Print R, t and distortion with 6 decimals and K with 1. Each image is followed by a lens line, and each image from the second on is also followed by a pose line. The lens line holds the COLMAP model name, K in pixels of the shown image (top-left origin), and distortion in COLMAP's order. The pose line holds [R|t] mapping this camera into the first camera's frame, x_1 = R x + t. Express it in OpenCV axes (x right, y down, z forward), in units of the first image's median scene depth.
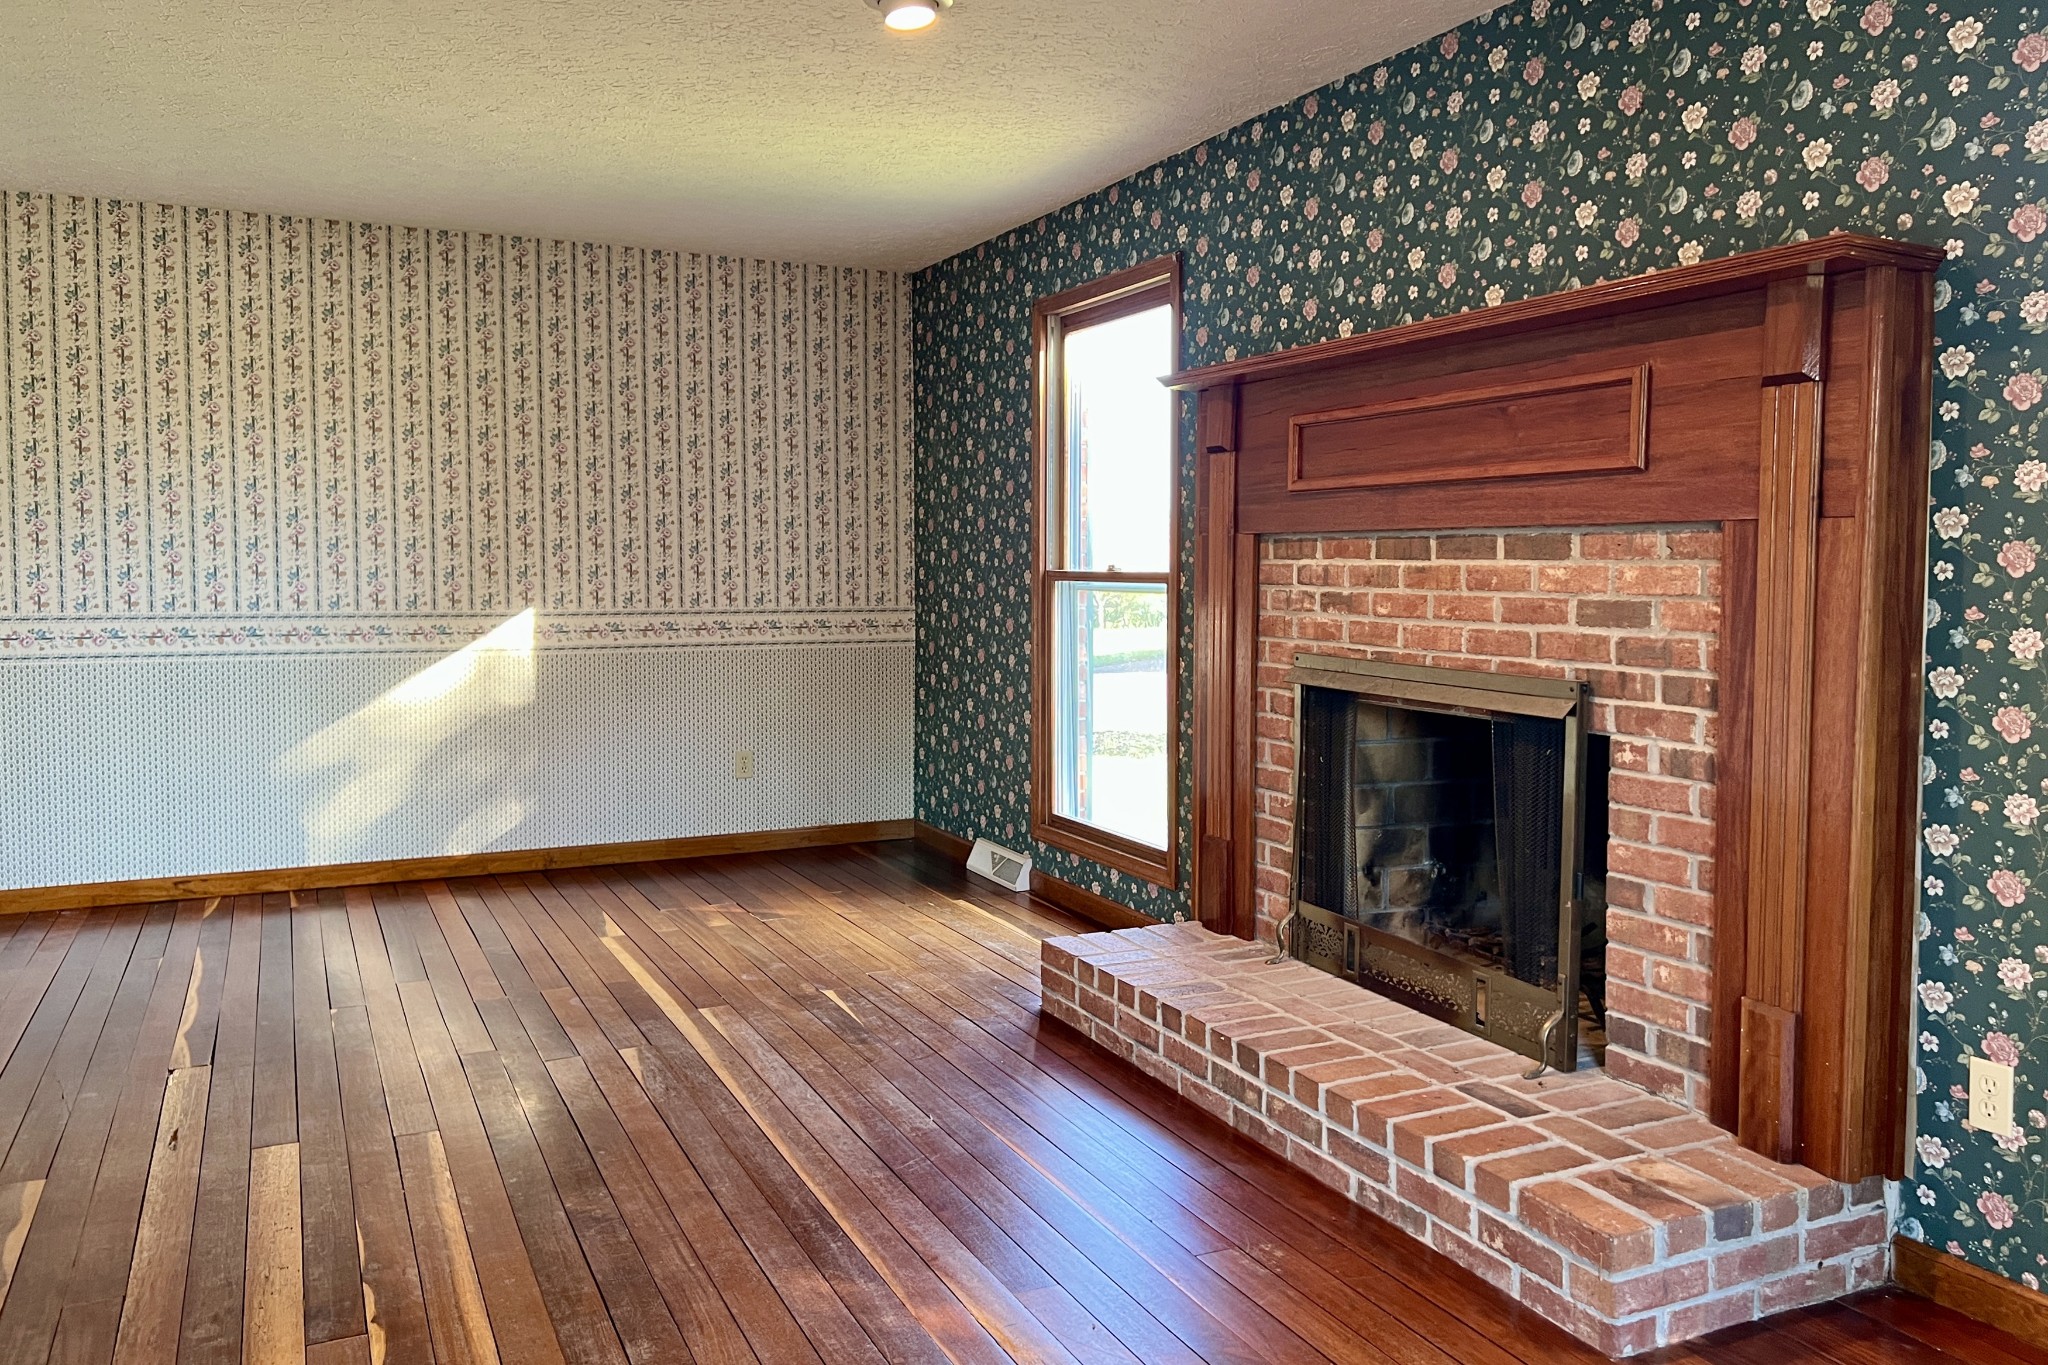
lens RADIAL K [[1577.9, 0, 1036.5], [0, 1577.9, 666.3], [0, 0, 1]] dist [0.086223, -0.093353]
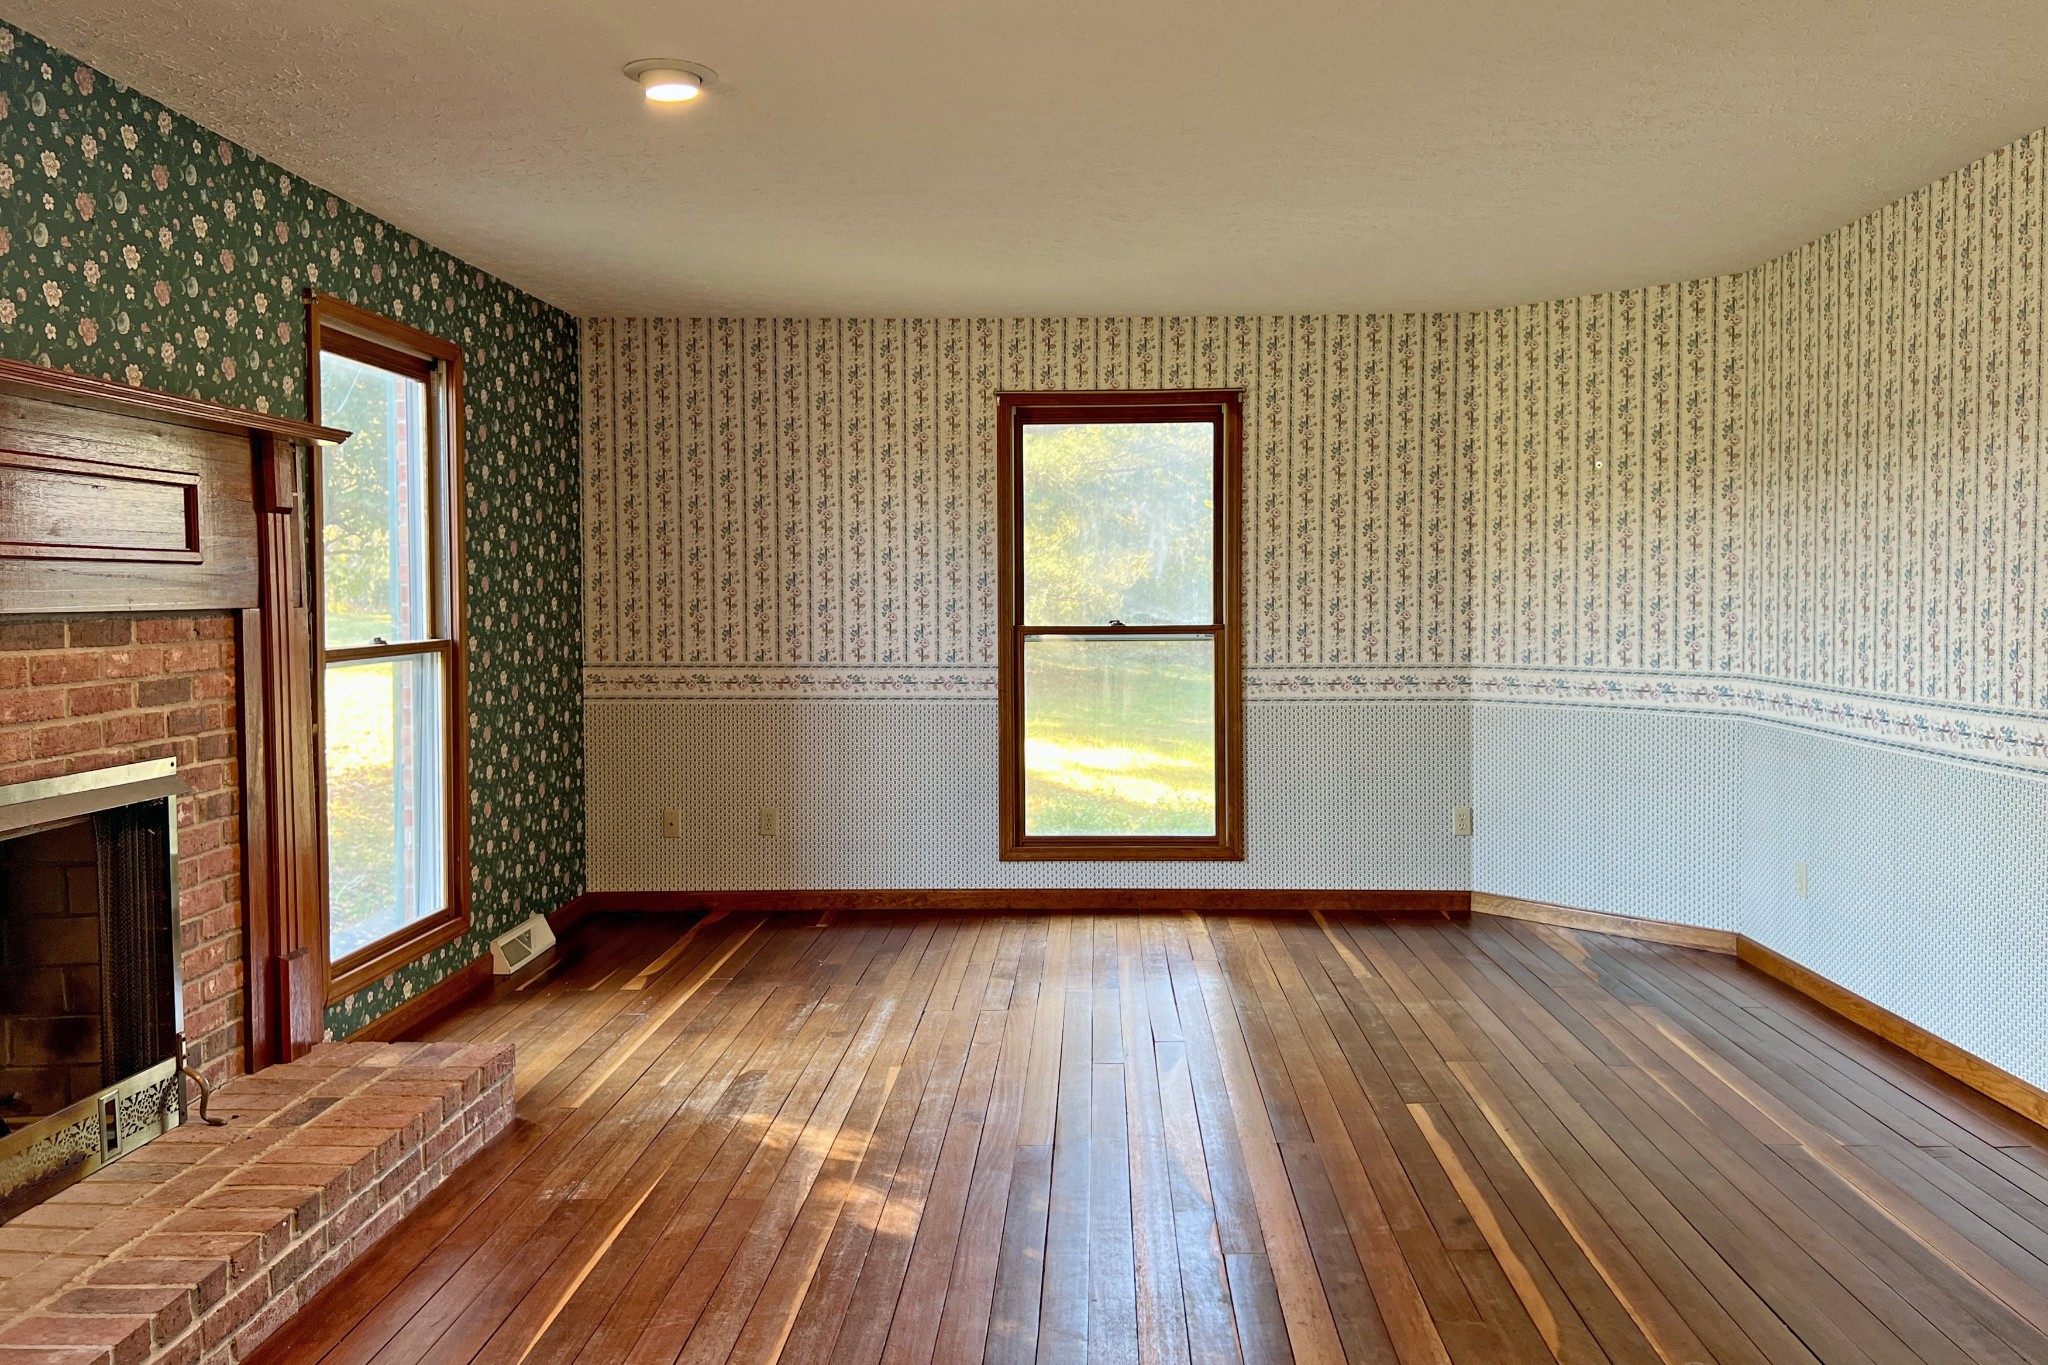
lens RADIAL K [[1577.9, 0, 1026.5], [0, 1577.9, 677.6], [0, 0, 1]] dist [0.086223, -0.093353]
pose [[-0.880433, -0.018396, 0.473814, -0.665585], [0.040948, 0.992565, 0.114625, -0.140504], [-0.472400, 0.120321, -0.873133, 1.626026]]
